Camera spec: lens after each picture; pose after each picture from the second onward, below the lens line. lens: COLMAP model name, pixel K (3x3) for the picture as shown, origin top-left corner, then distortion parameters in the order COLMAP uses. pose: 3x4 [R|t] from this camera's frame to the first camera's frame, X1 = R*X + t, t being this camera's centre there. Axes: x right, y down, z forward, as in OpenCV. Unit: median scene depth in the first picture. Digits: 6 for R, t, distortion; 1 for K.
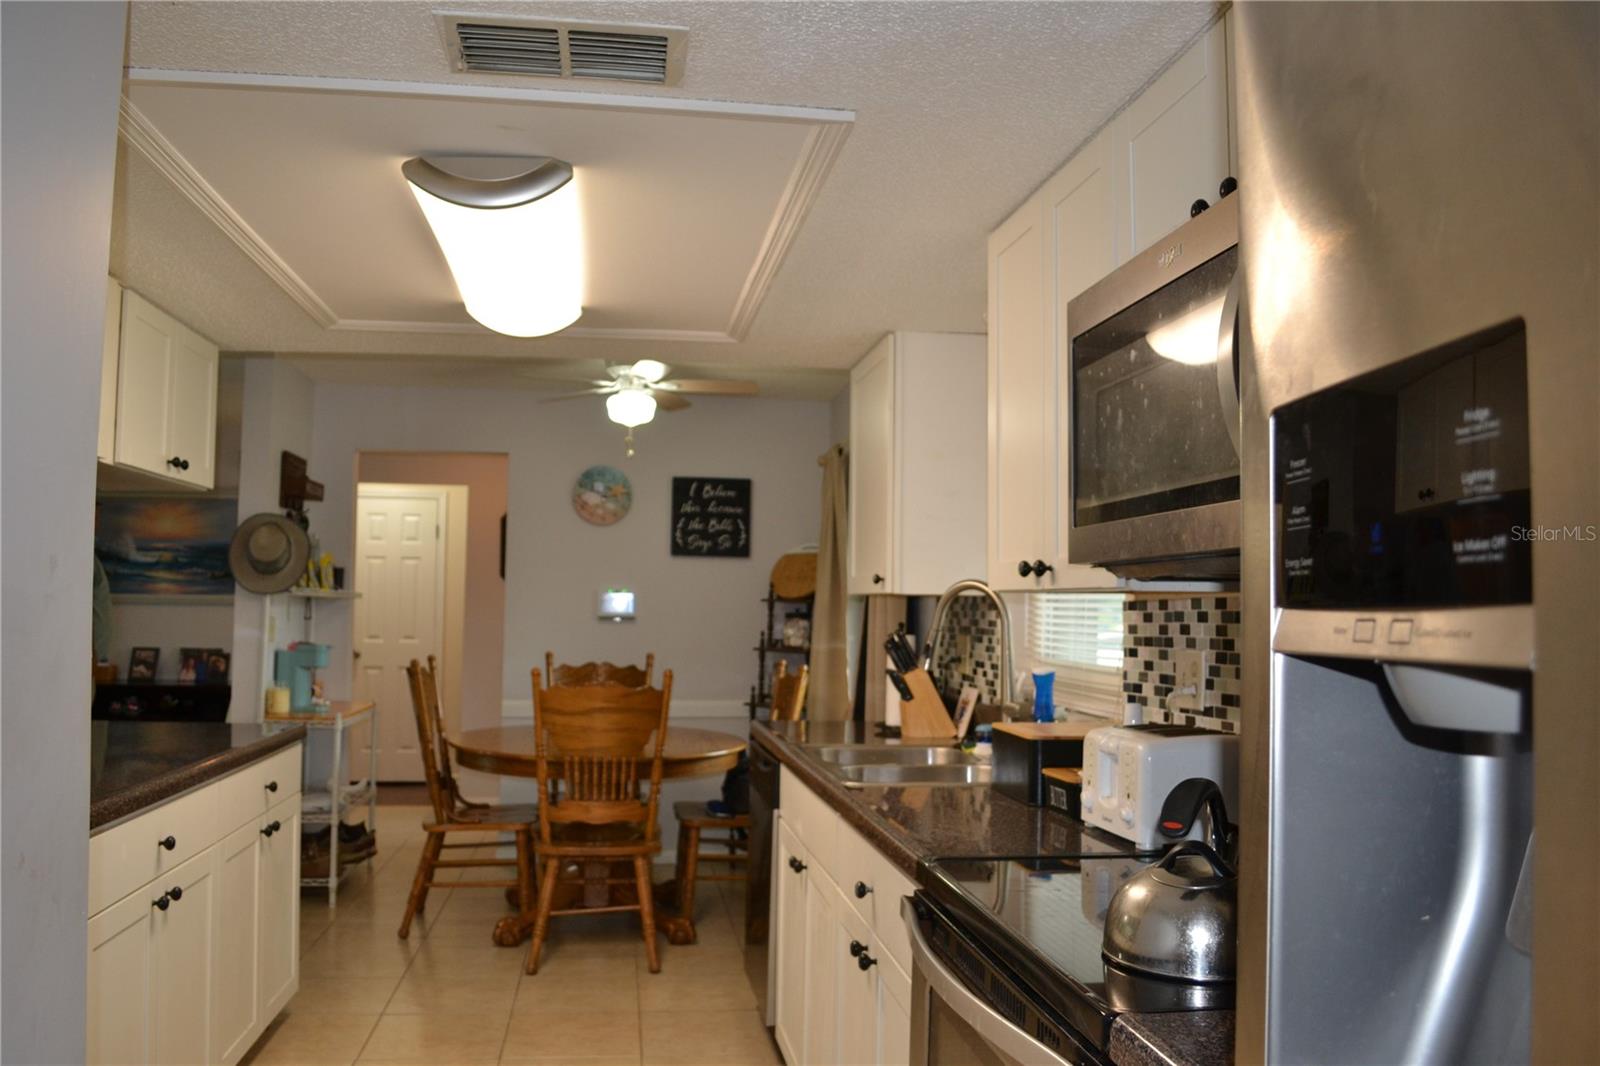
lens RADIAL K [[1280.5, 0, 800.6], [0, 1280.5, 540.7], [0, 0, 1]] dist [-0.084656, 0.013010]
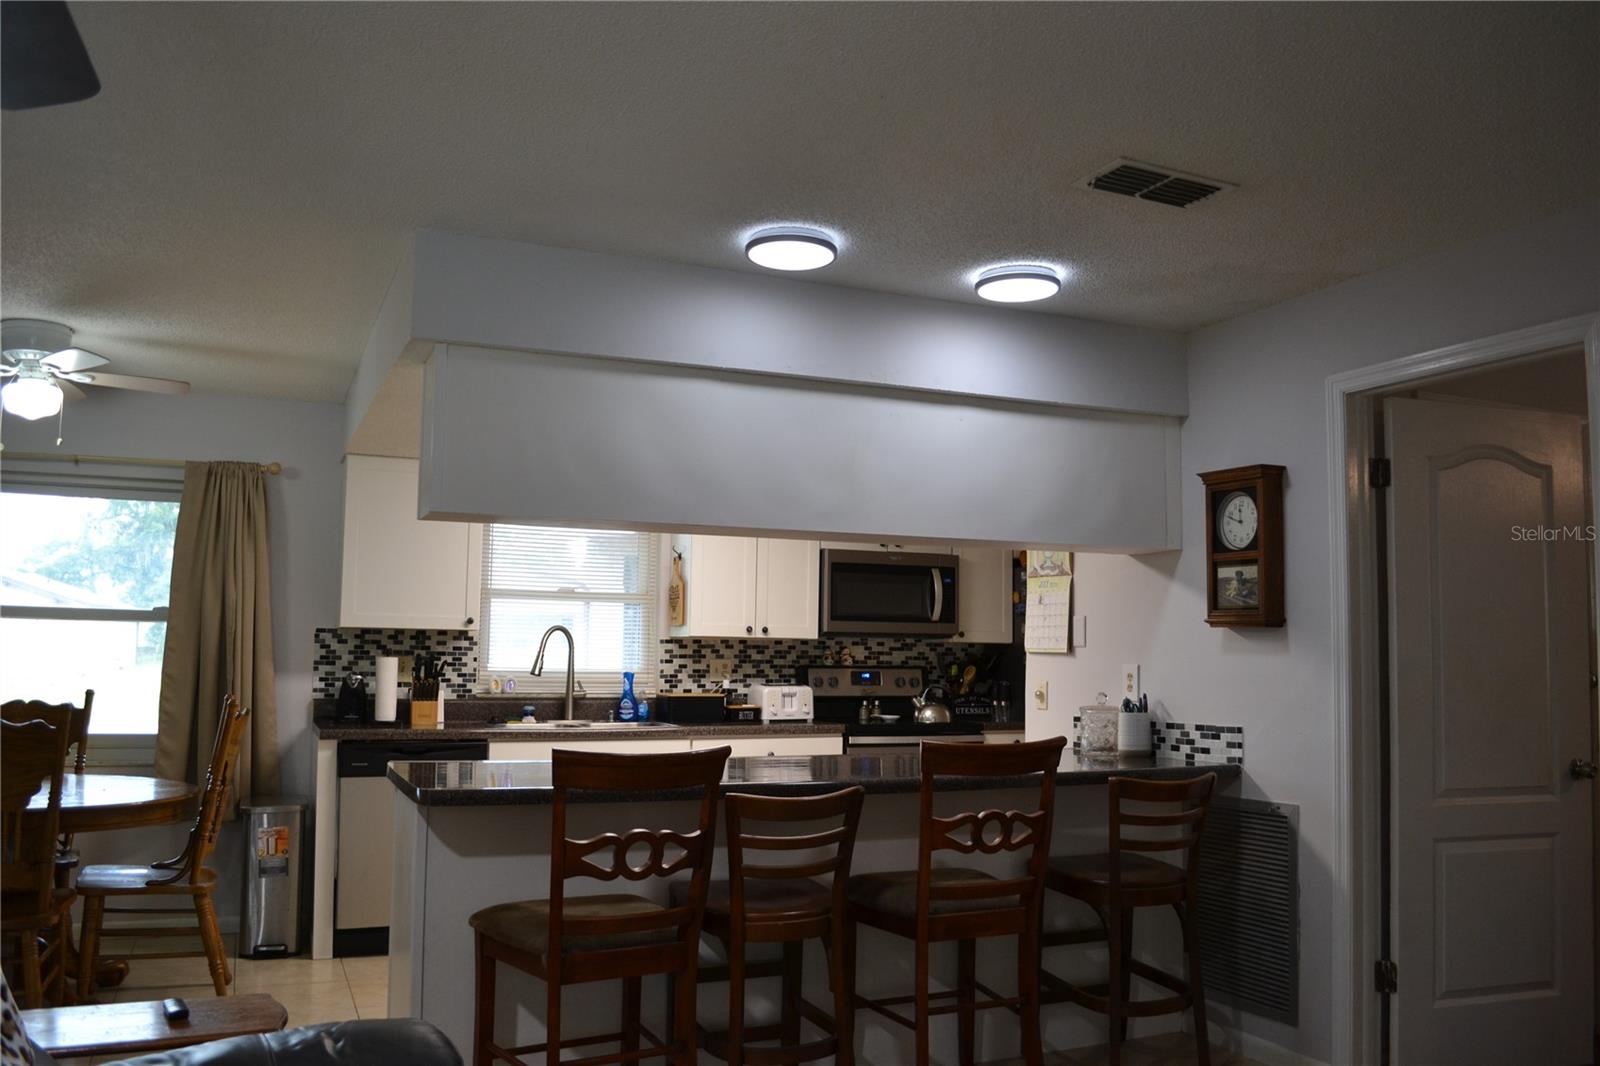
lens RADIAL K [[1280.5, 0, 800.6], [0, 1280.5, 540.7], [0, 0, 1]] dist [-0.084656, 0.013010]
pose [[-0.267467, 0.064874, 0.961381, -0.875389], [-0.067800, 0.993991, -0.085937, 0.021976], [-0.961179, -0.088167, -0.261461, 0.585911]]
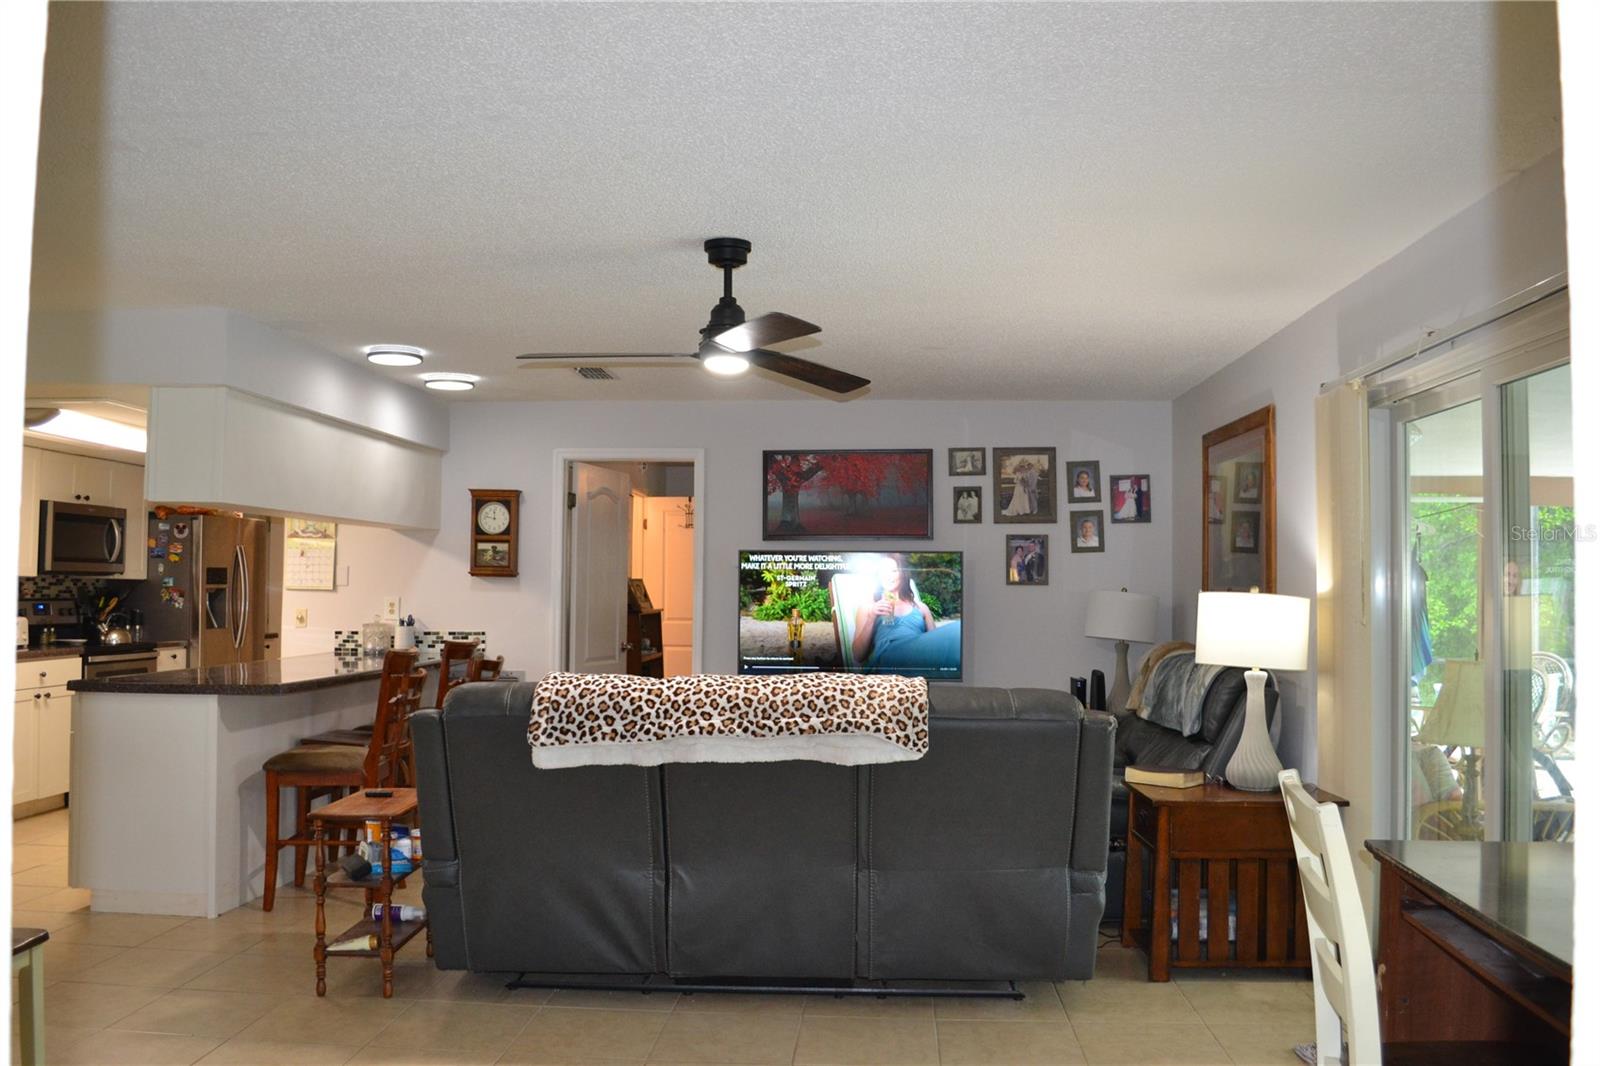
lens RADIAL K [[1284.5, 0, 797.5], [0, 1284.5, 537.7], [0, 0, 1]] dist [-0.083240, 0.009896]
pose [[-0.977587, -0.014770, 0.210011, -0.836445], [-0.034087, 0.995479, -0.088659, 0.053279], [-0.207752, -0.093831, -0.973671, 1.269962]]
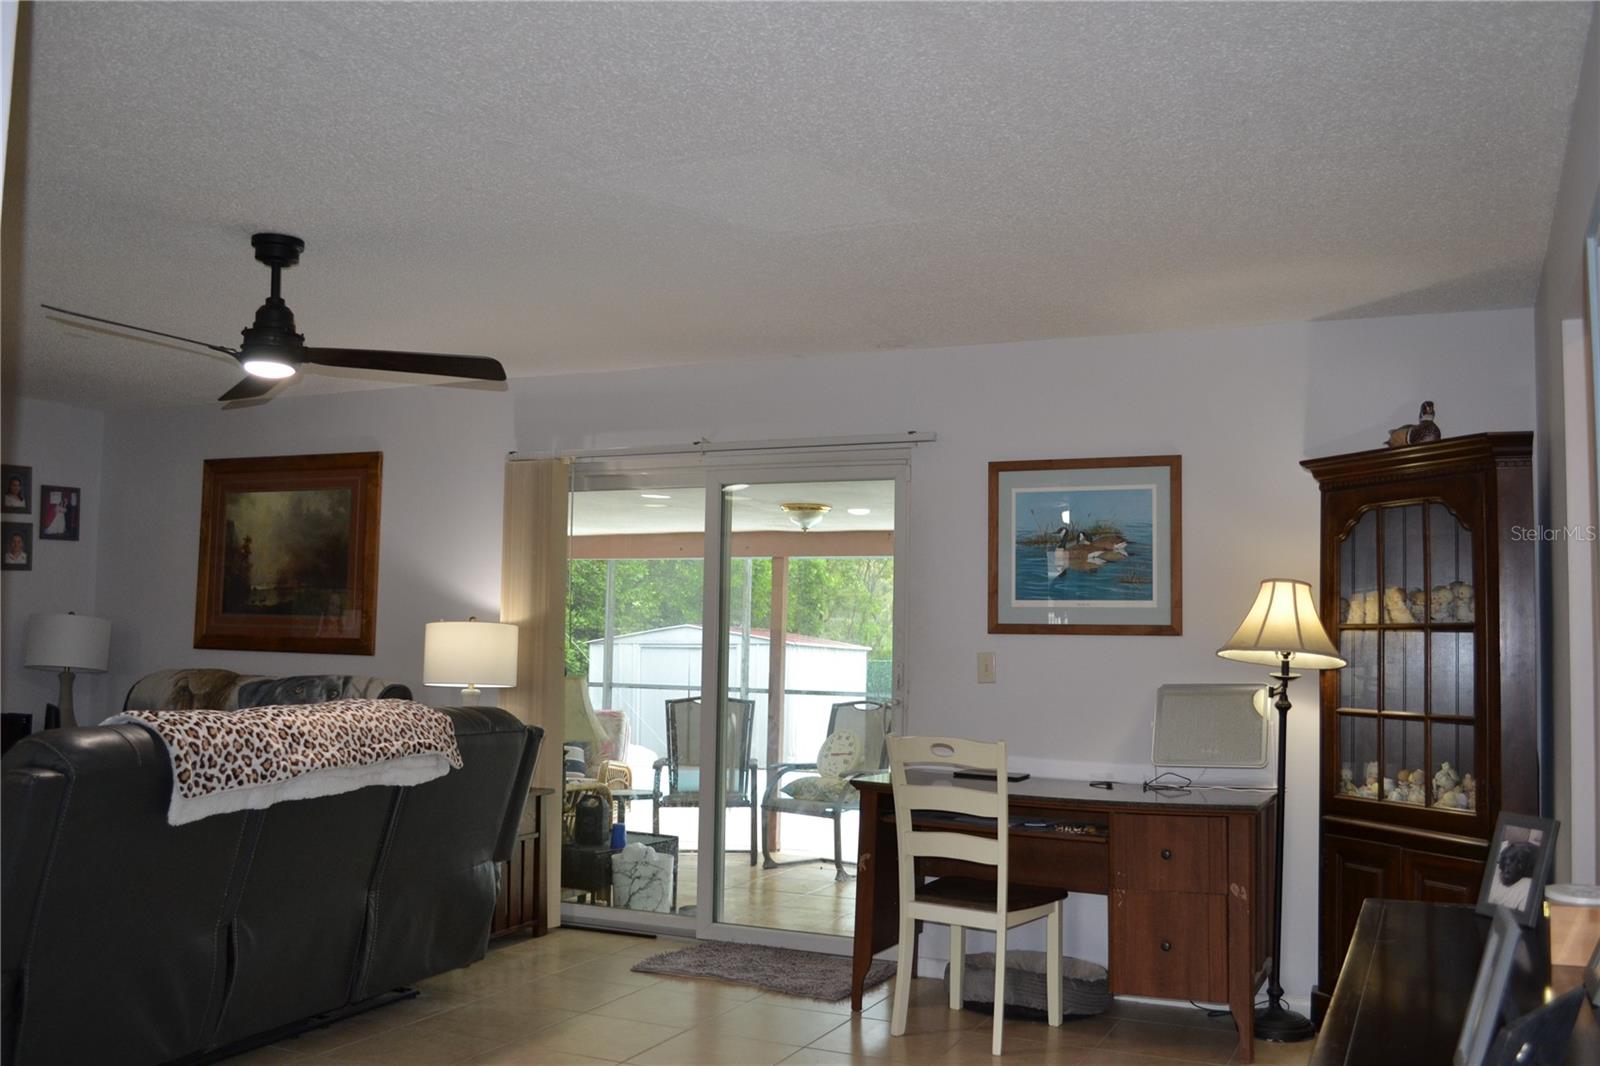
lens RADIAL K [[1444.2, 0, 800.0], [0, 1444.2, 533.0], [0, 0, 1]] dist [-0.067679, 0.003828]
pose [[-0.546142, -0.085584, -0.833310, -0.276487], [0.019931, 0.993158, -0.115063, 0.066627], [0.837456, -0.079450, -0.540699, 1.219550]]
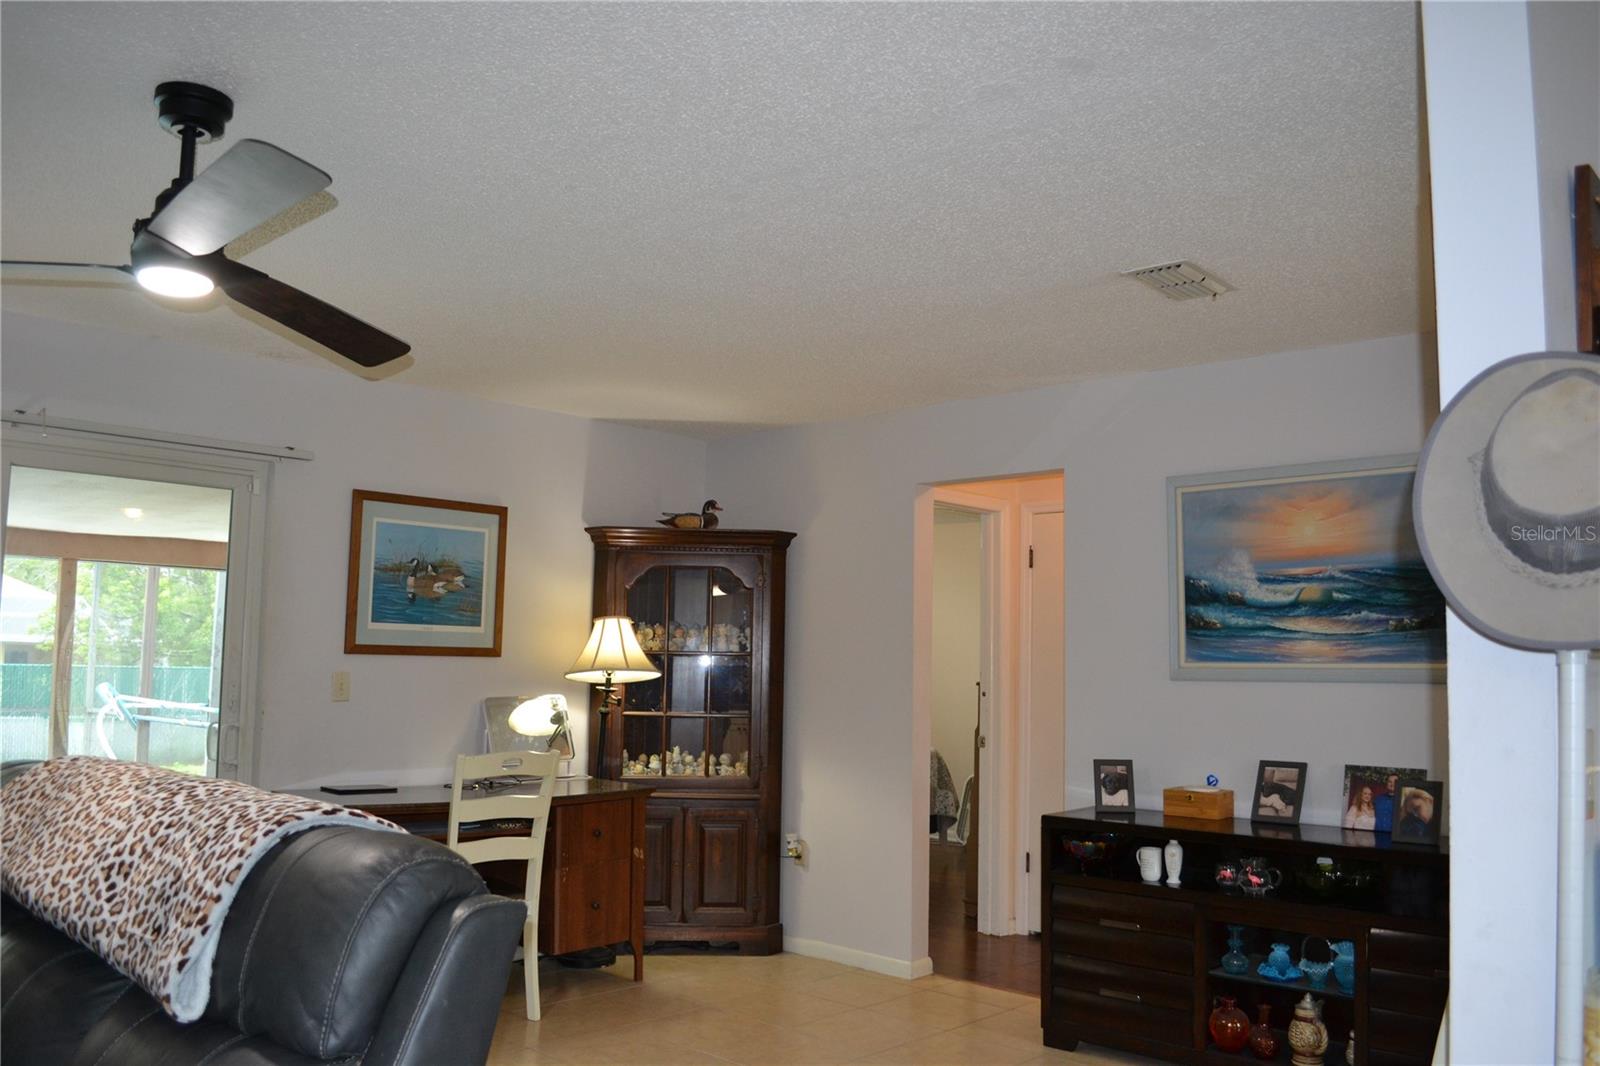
lens RADIAL K [[1280.5, 0, 800.6], [0, 1280.5, 540.7], [0, 0, 1]] dist [-0.084656, 0.013010]
pose [[0.620803, -0.078151, -0.780062, -0.265654], [0.033303, 0.996750, -0.073356, 0.028247], [0.783259, 0.019561, 0.621388, 0.599608]]
